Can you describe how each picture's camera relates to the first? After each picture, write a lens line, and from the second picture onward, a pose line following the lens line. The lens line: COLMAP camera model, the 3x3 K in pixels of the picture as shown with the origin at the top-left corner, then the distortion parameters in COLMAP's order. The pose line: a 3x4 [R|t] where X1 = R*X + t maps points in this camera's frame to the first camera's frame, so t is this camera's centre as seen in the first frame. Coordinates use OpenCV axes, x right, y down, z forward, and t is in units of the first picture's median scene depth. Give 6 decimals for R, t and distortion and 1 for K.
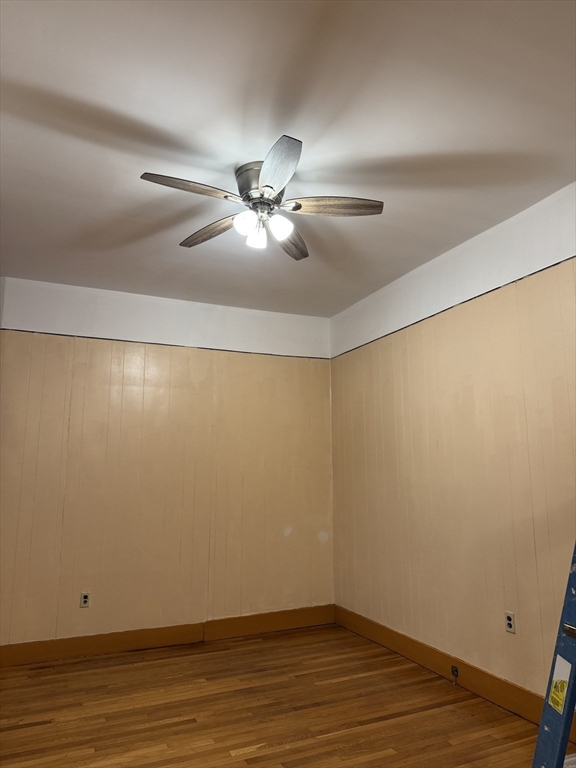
lens RADIAL K [[545.2, 0, 288.0], [0, 545.2, 383.3], [0, 0, 1]] dist [-0.000893, -0.006555]
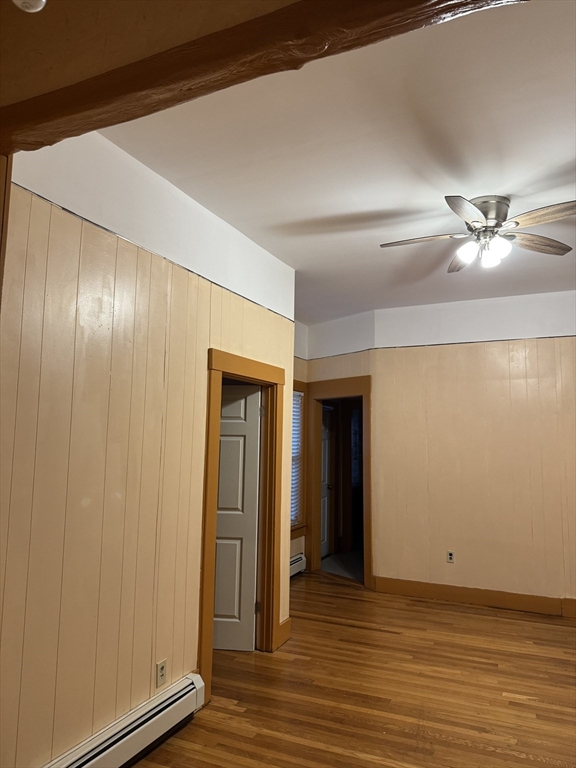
lens RADIAL K [[545.2, 0, 289.1], [0, 545.2, 383.7], [0, 0, 1]] dist [-0.000893, -0.006555]
pose [[0.650434, -0.070626, -0.756272, 0.463264], [0.109934, 0.993937, 0.001729, -0.050478], [0.751565, -0.084265, 0.654255, -0.077150]]
